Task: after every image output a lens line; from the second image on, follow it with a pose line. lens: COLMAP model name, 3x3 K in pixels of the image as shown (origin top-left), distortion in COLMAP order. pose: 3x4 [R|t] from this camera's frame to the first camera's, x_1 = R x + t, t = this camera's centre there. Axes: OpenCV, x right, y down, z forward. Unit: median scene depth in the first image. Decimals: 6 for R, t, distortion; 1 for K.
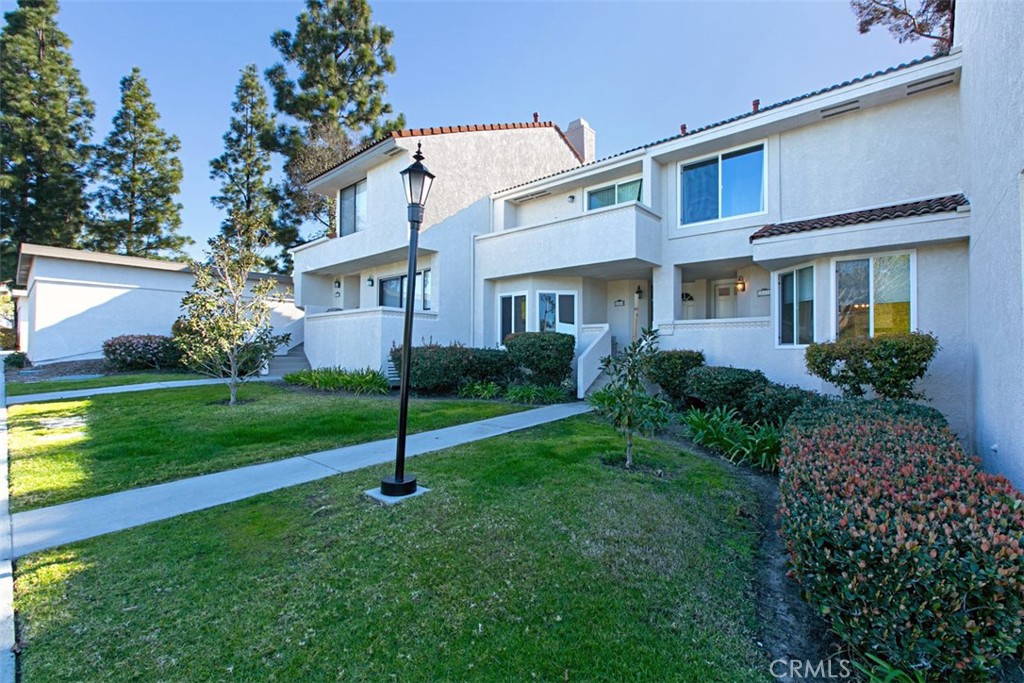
lens RADIAL K [[449.2, 0, 512.8], [0, 449.2, 339.8], [0, 0, 1]] dist [-0.001040, -0.000067]
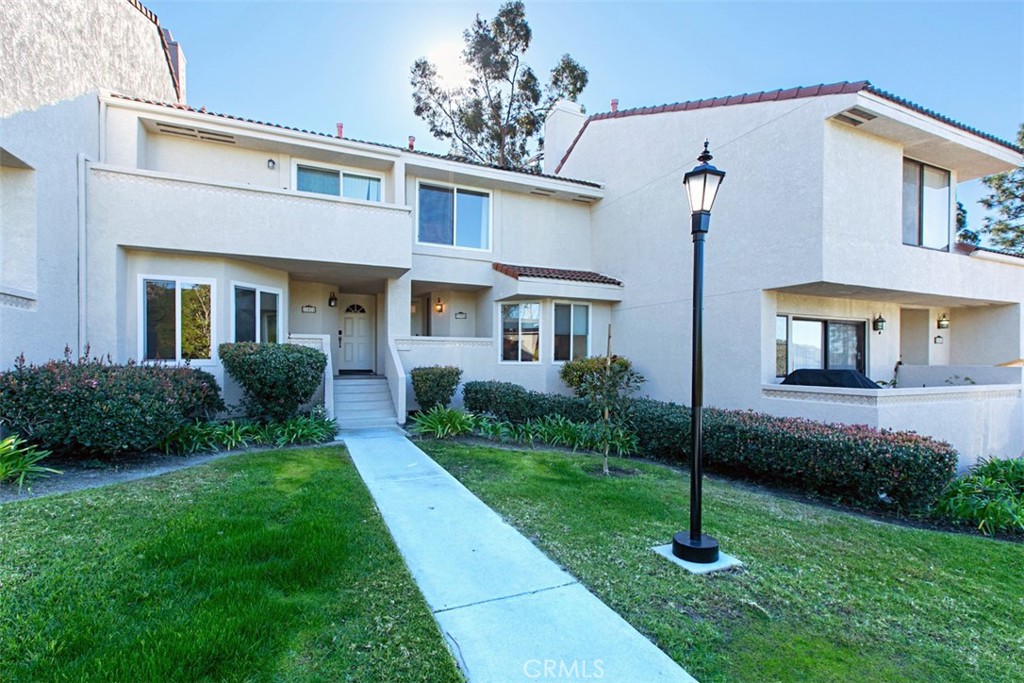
lens RADIAL K [[448.9, 0, 512.0], [0, 448.9, 361.1], [0, 0, 1]] dist [-0.001149, -0.000091]
pose [[0.429490, -0.008348, 0.903033, -0.444232], [-0.020884, 0.999598, 0.019173, -0.011494], [-0.902830, -0.027093, 0.429143, 0.370787]]
